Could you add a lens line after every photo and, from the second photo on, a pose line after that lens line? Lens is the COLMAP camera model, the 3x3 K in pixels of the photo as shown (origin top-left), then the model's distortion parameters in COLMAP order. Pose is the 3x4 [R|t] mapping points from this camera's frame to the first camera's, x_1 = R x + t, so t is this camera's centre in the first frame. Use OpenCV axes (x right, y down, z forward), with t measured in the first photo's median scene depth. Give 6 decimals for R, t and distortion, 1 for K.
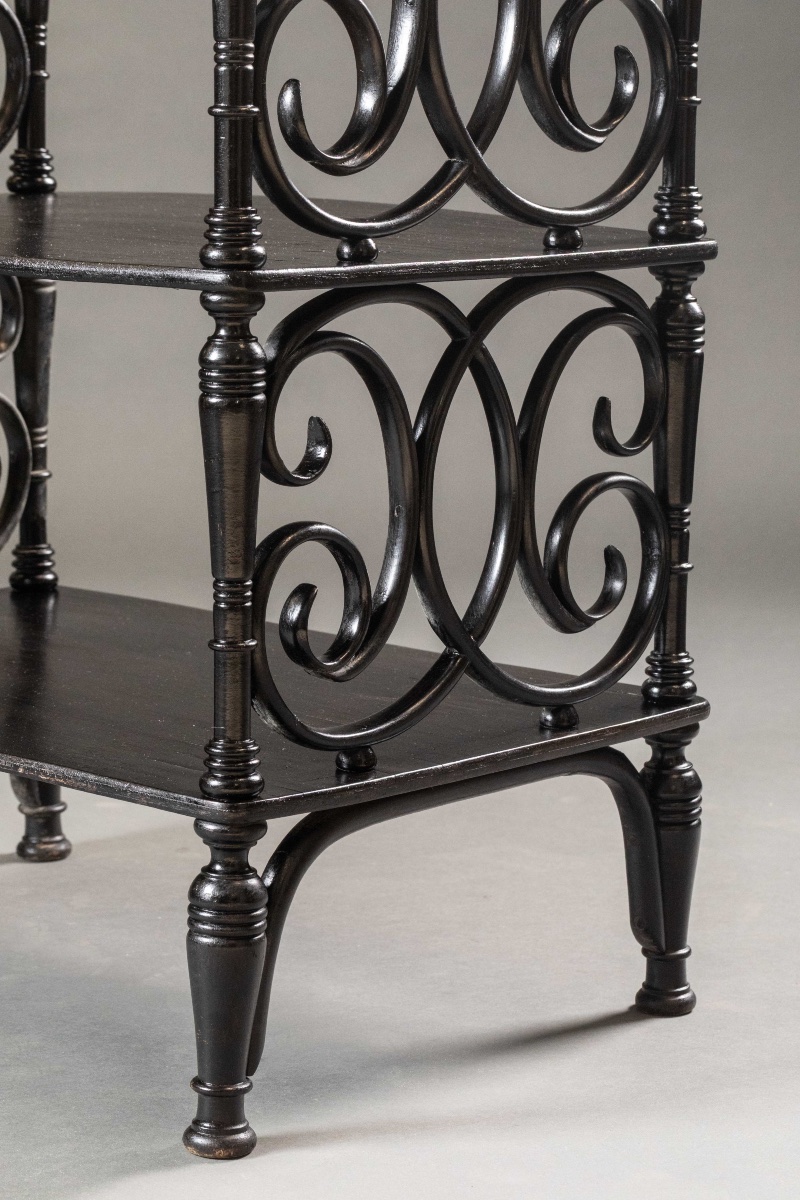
lens RADIAL K [[3663.6, 0, 459.0], [0, 3663.6, 628.8], [0, 0, 1]] dist [-0.072082, 0.000000]
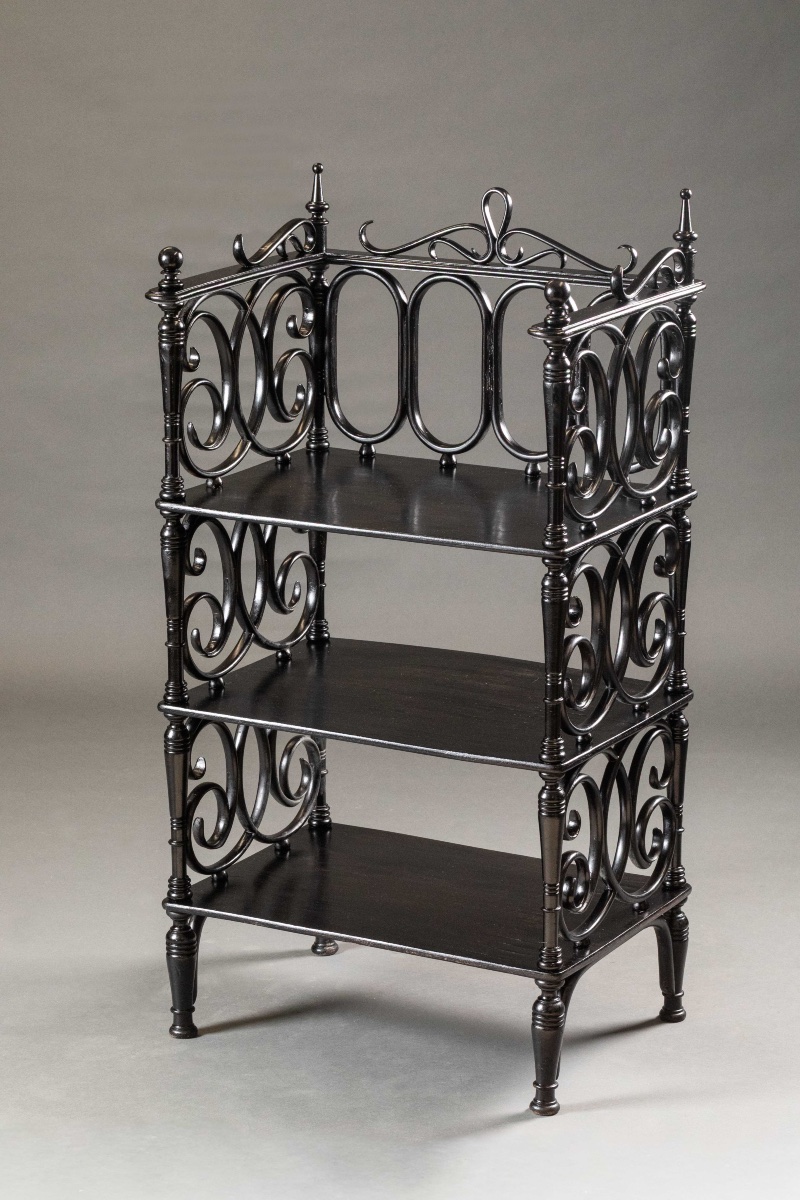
lens RADIAL K [[3663.6, 0, 411.8], [0, 3663.6, 595.2], [0, 0, 1]] dist [-0.072082, 0.000000]
pose [[0.979049, -0.064014, 0.193302, -0.546370], [0.050485, 0.995970, 0.074122, -0.348596], [-0.197268, -0.062810, 0.978335, -1.216139]]
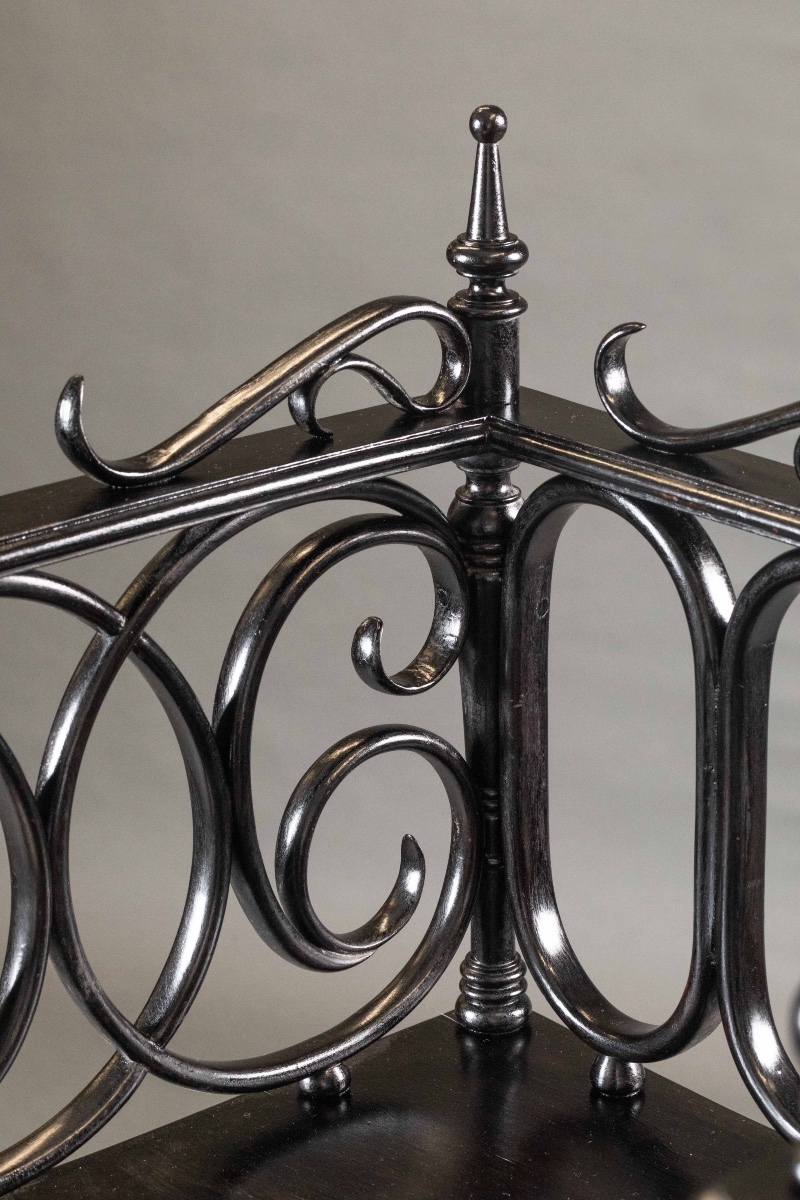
lens RADIAL K [[3663.6, 0, 398.2], [0, 3663.6, 606.7], [0, 0, 1]] dist [-0.072082, 0.000000]
pose [[0.985989, 0.015325, -0.166104, -0.031323], [0.009176, 0.989280, 0.145744, -0.462171], [0.166557, -0.145226, 0.975278, 0.440841]]
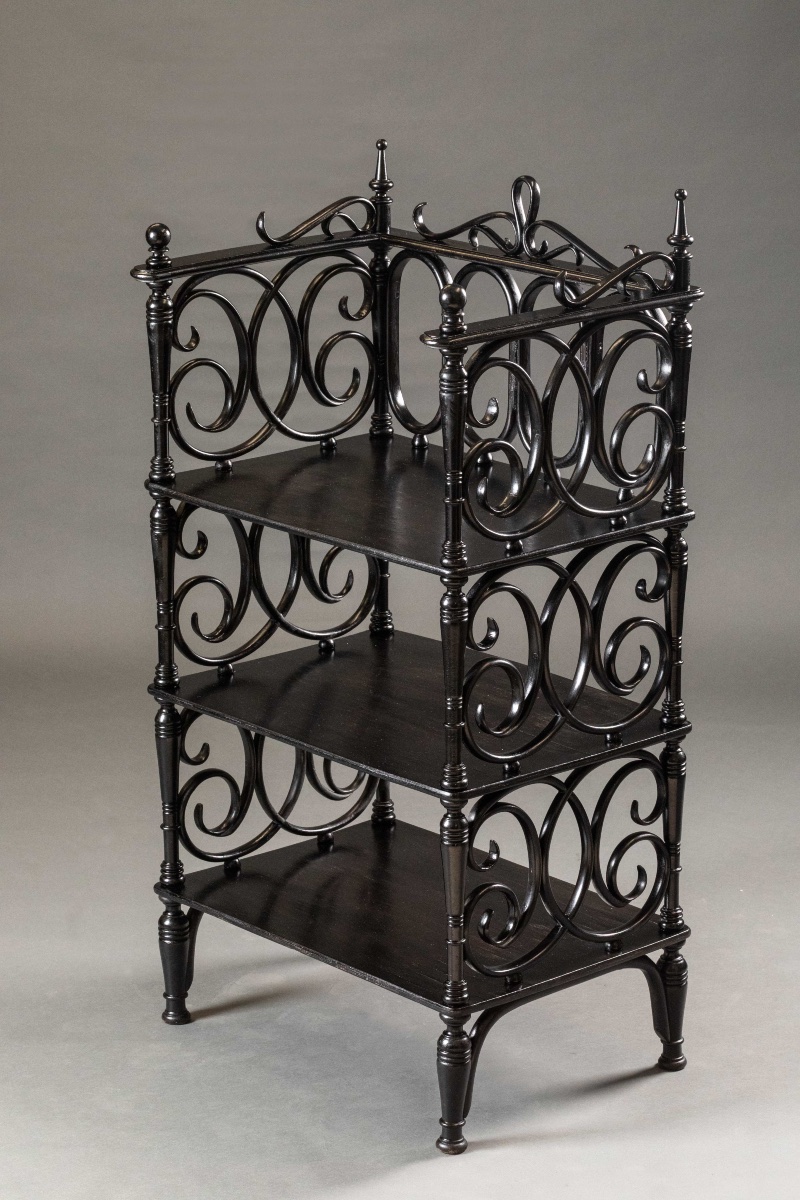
lens RADIAL K [[3663.6, 0, 436.8], [0, 3663.6, 608.0], [0, 0, 1]] dist [-0.072082, 0.000000]
pose [[0.992162, 0.013712, -0.124202, 0.190261], [-0.000811, 0.994647, 0.103331, -0.399811], [0.124954, -0.102420, 0.986862, -1.142126]]
